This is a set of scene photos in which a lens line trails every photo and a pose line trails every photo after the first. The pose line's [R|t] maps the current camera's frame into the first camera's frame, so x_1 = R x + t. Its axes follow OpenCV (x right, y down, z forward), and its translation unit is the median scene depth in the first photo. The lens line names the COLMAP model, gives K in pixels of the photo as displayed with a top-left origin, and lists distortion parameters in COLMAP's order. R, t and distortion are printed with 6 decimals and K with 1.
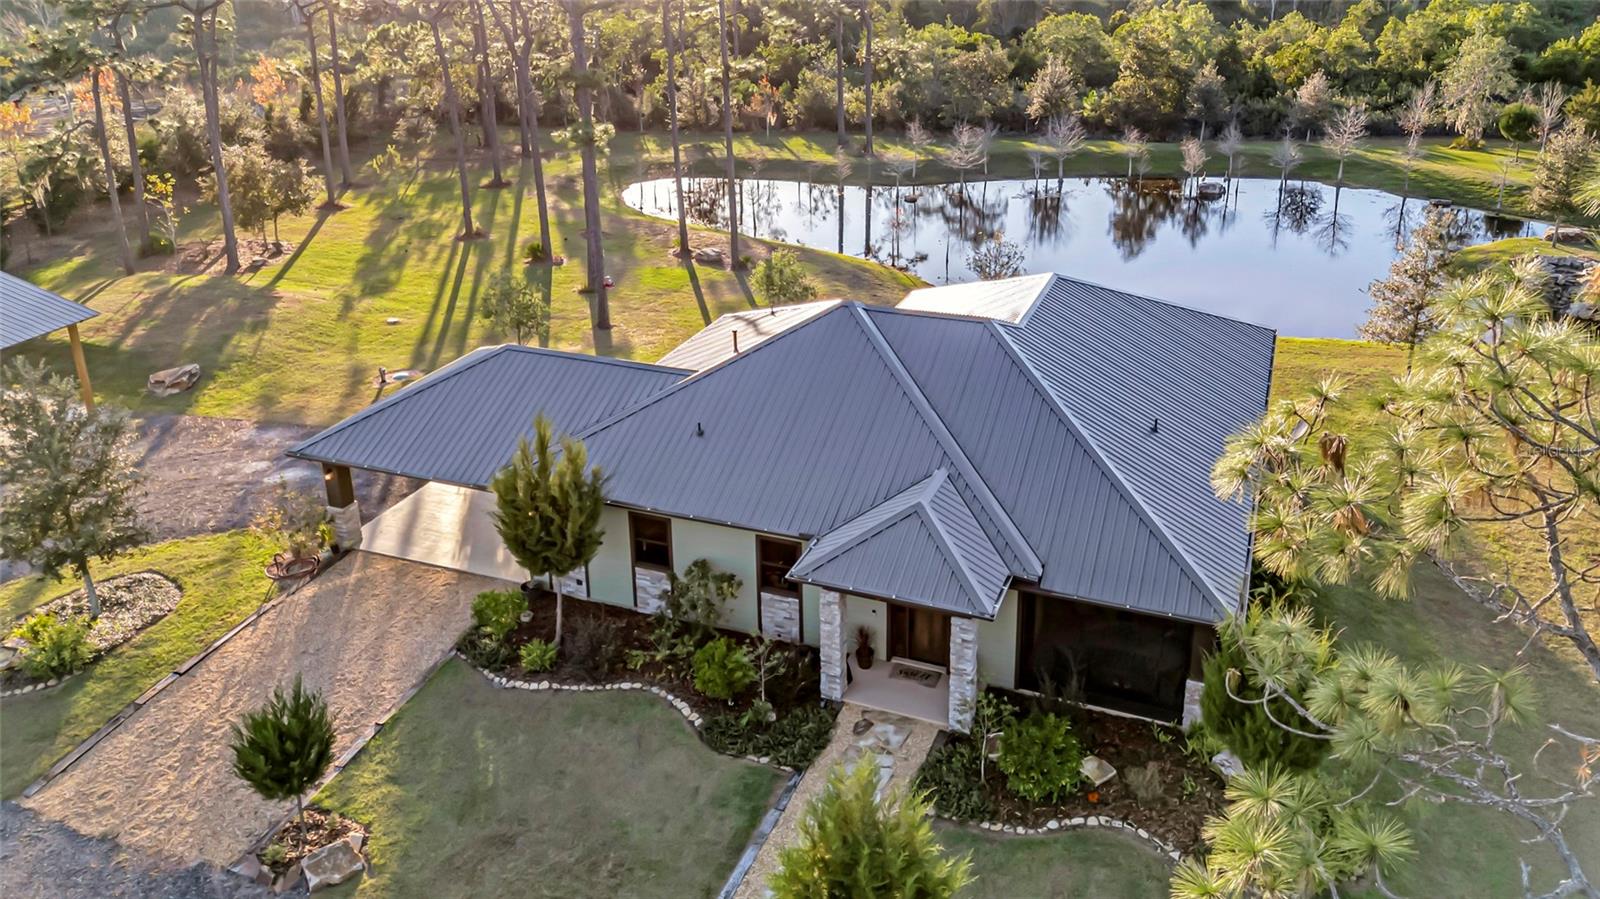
lens RADIAL K [[1232.0, 0, 800.0], [0, 1232.0, 449.5], [0, 0, 1]] dist [0.079208, -0.076245]
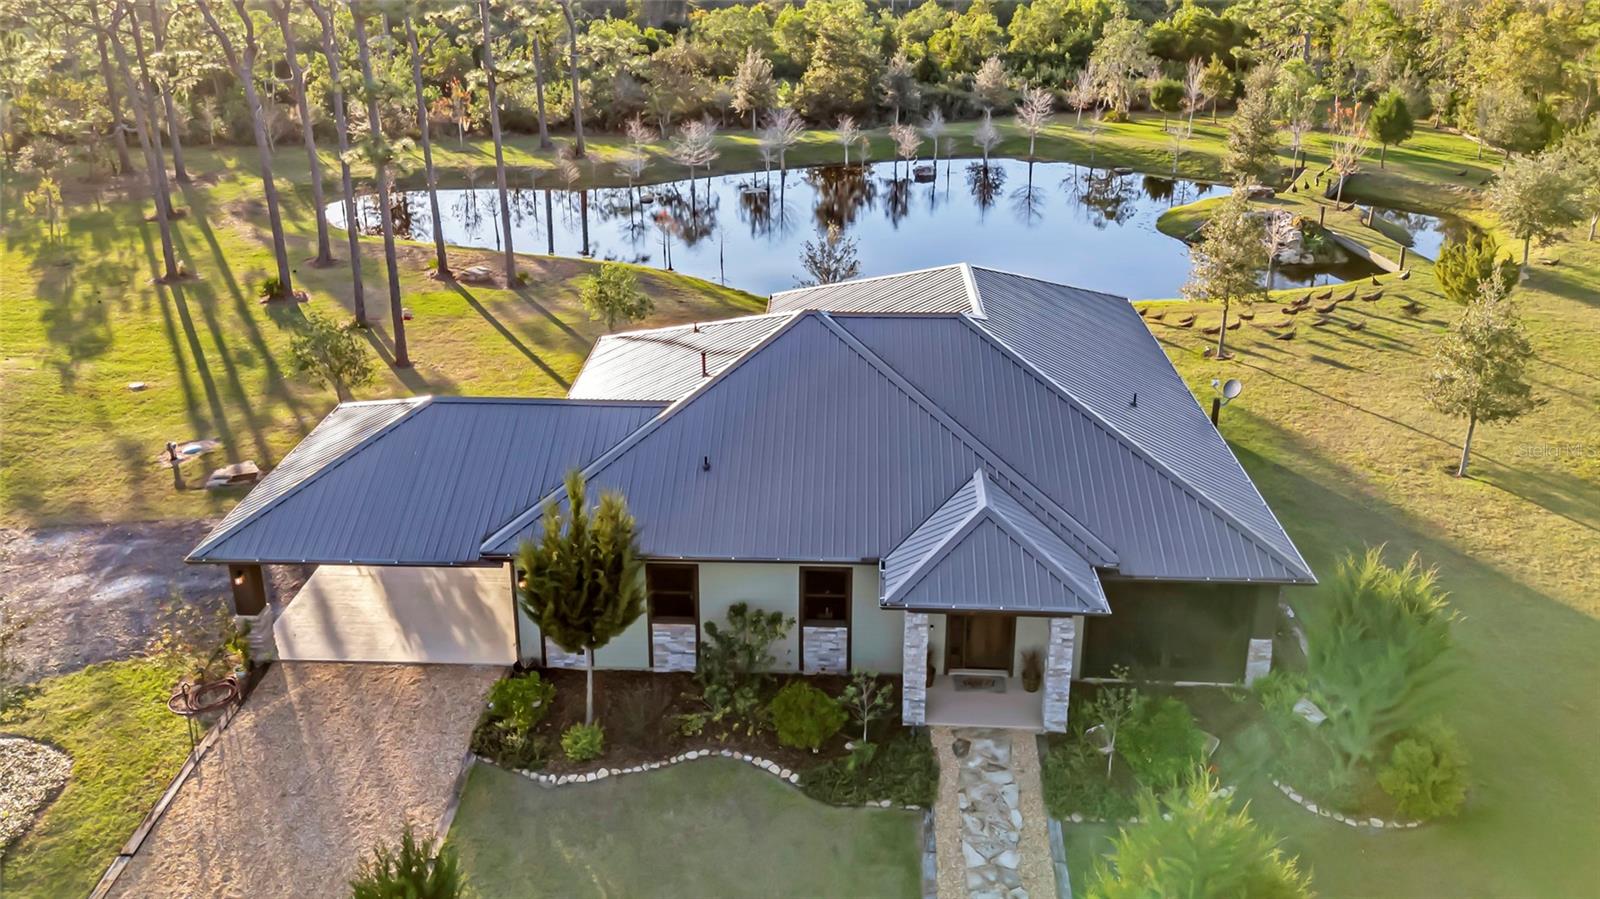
lens RADIAL K [[1232.0, 0, 800.0], [0, 1232.0, 449.5], [0, 0, 1]] dist [0.079208, -0.076245]
pose [[0.945720, -0.131437, 0.297216, -0.187897], [0.130400, 0.991185, 0.023407, -0.025535], [-0.297673, 0.016621, 0.954523, 0.066370]]
